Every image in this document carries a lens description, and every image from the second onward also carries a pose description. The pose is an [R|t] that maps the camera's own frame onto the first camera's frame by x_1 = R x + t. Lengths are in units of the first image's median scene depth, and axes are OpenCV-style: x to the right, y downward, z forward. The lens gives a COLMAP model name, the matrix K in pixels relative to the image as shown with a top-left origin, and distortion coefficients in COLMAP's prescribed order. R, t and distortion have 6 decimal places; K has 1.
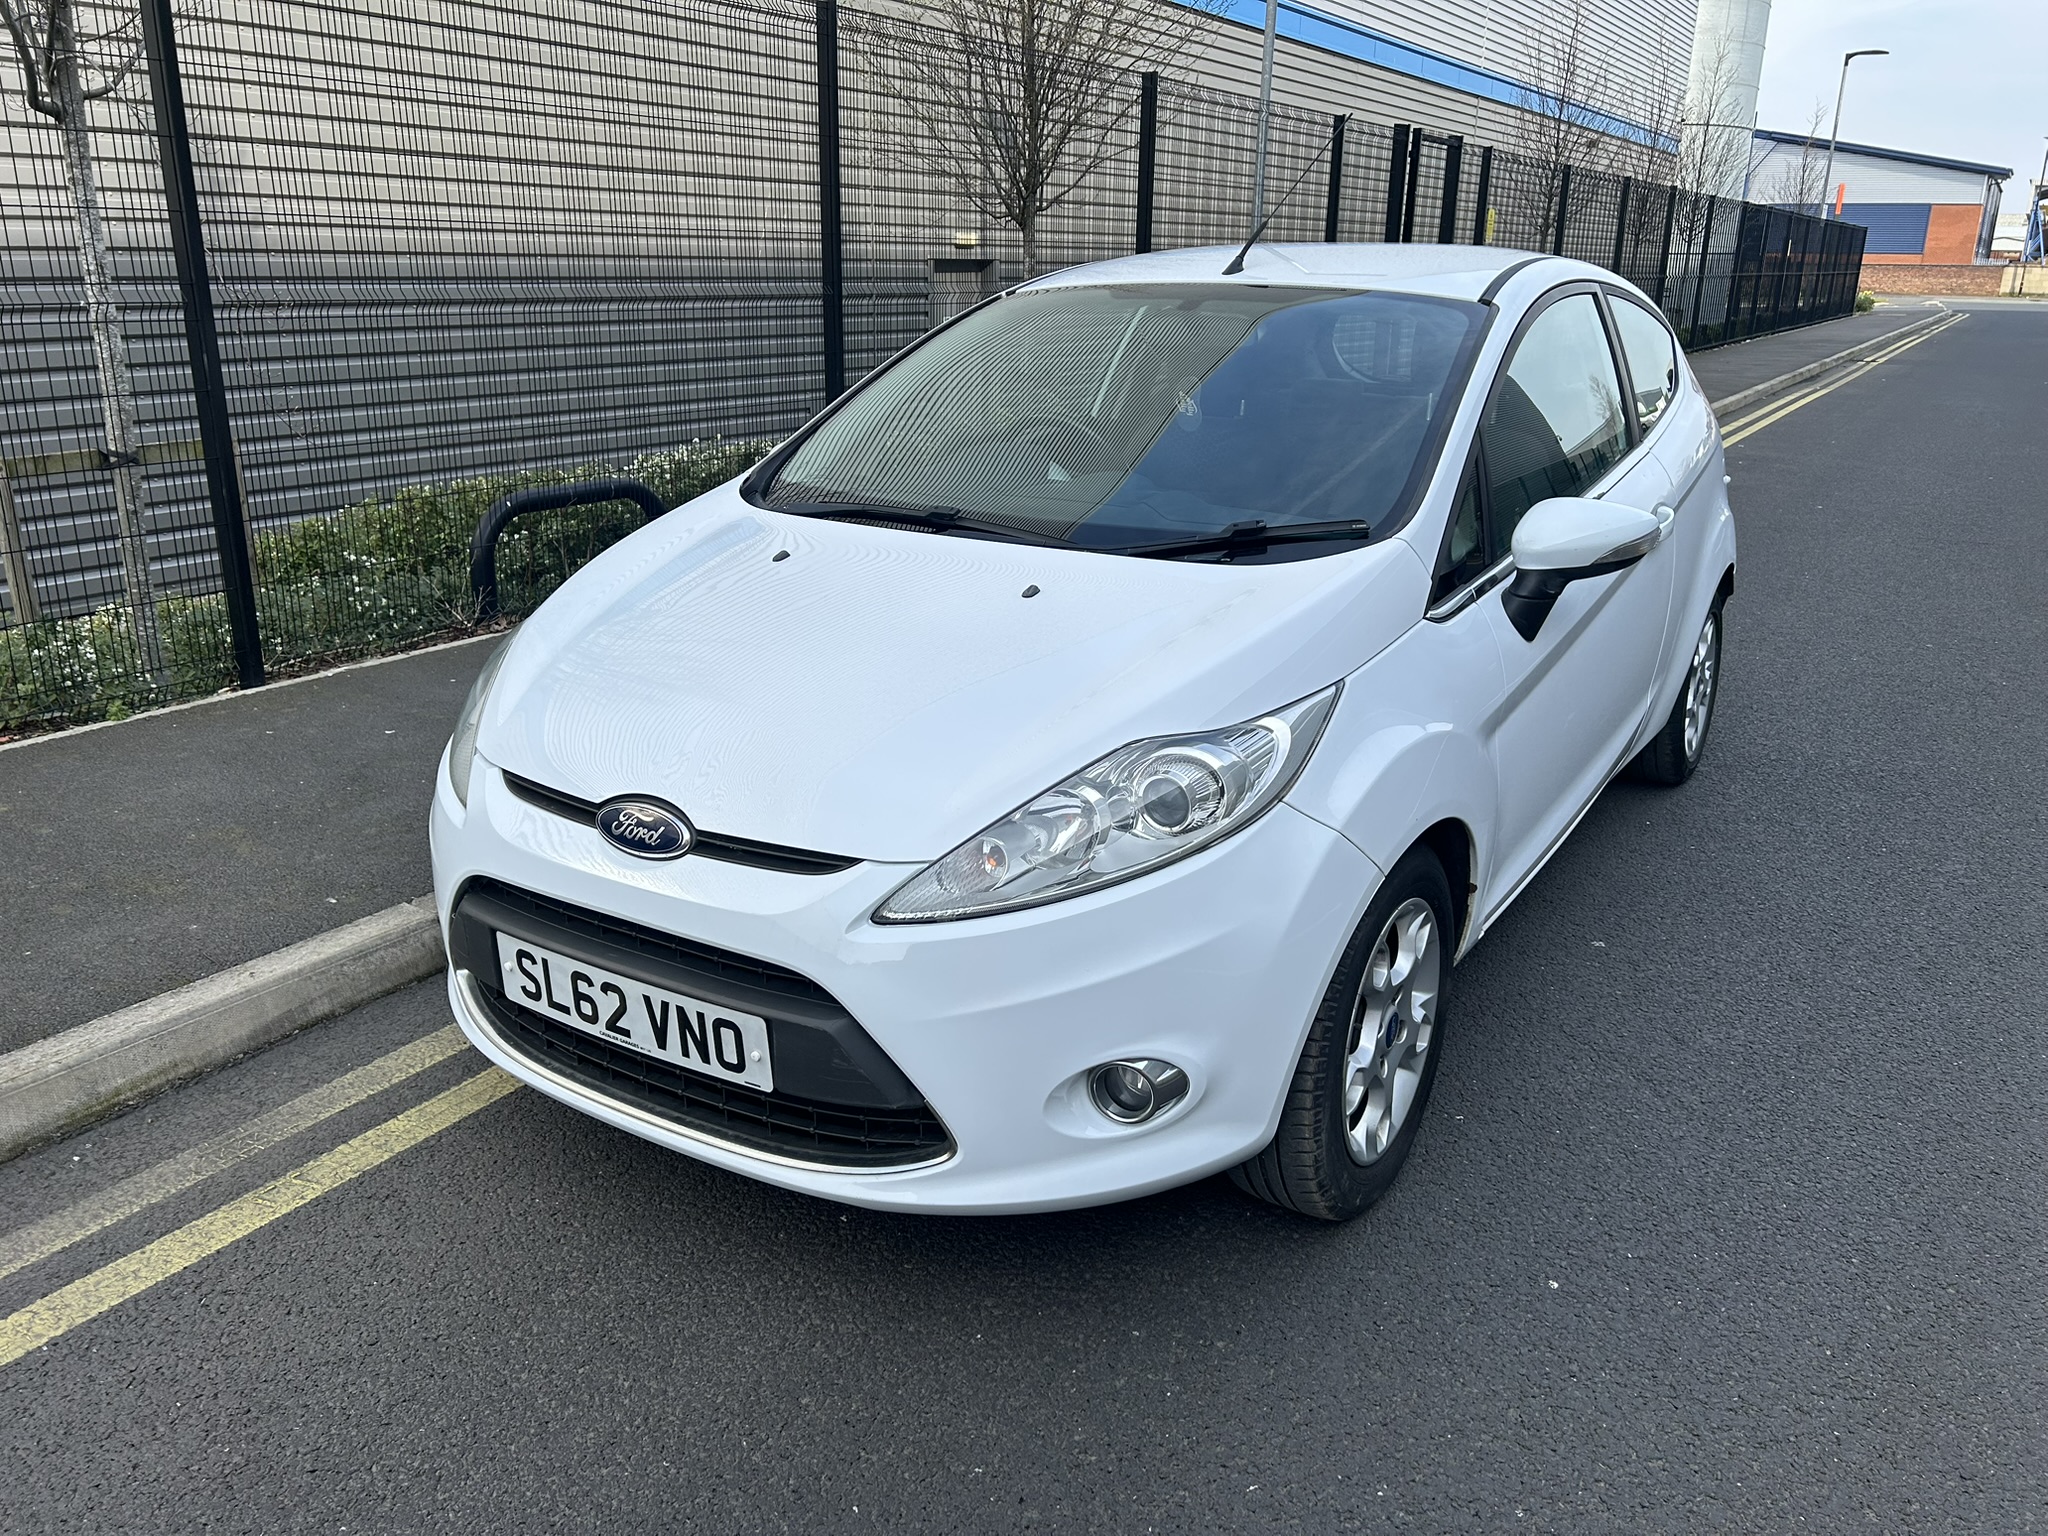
lens RADIAL K [[1541.8, 0, 1030.7], [0, 1541.8, 761.5], [0, 0, 1]] dist [0.114918, -0.162122]
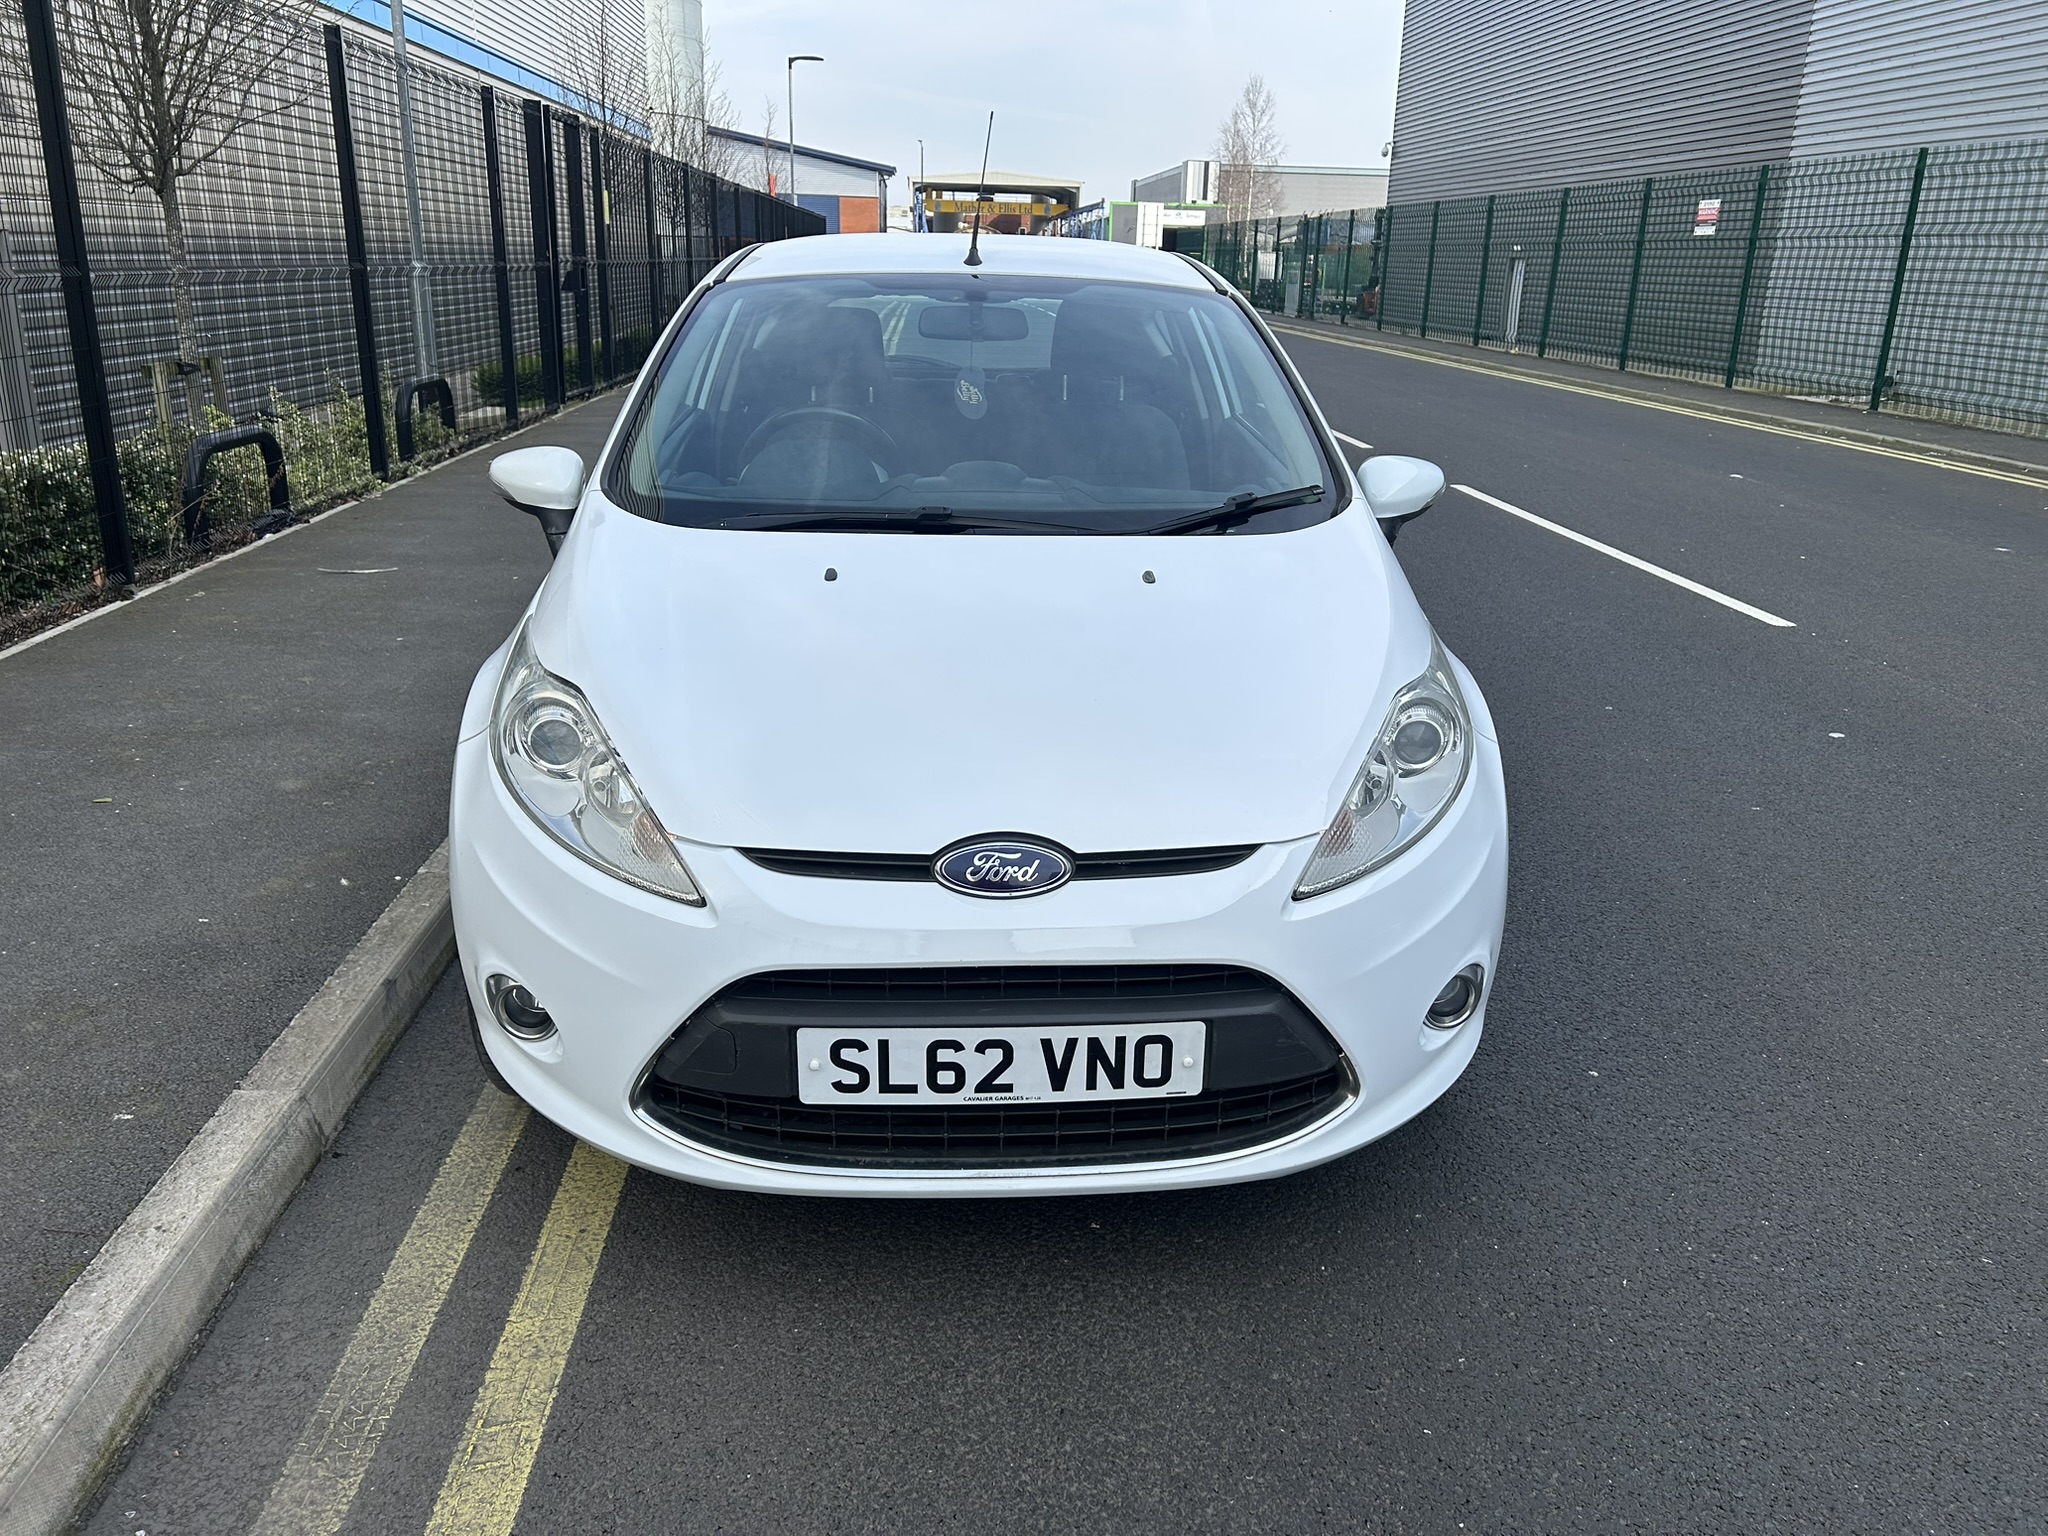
lens RADIAL K [[1541.8, 0, 1030.7], [0, 1541.8, 761.5], [0, 0, 1]] dist [0.114918, -0.162122]
pose [[0.804199, -0.175283, 0.567926, -0.744506], [0.167965, 0.983599, 0.065732, -0.077386], [-0.570133, 0.042530, 0.820451, 0.221755]]
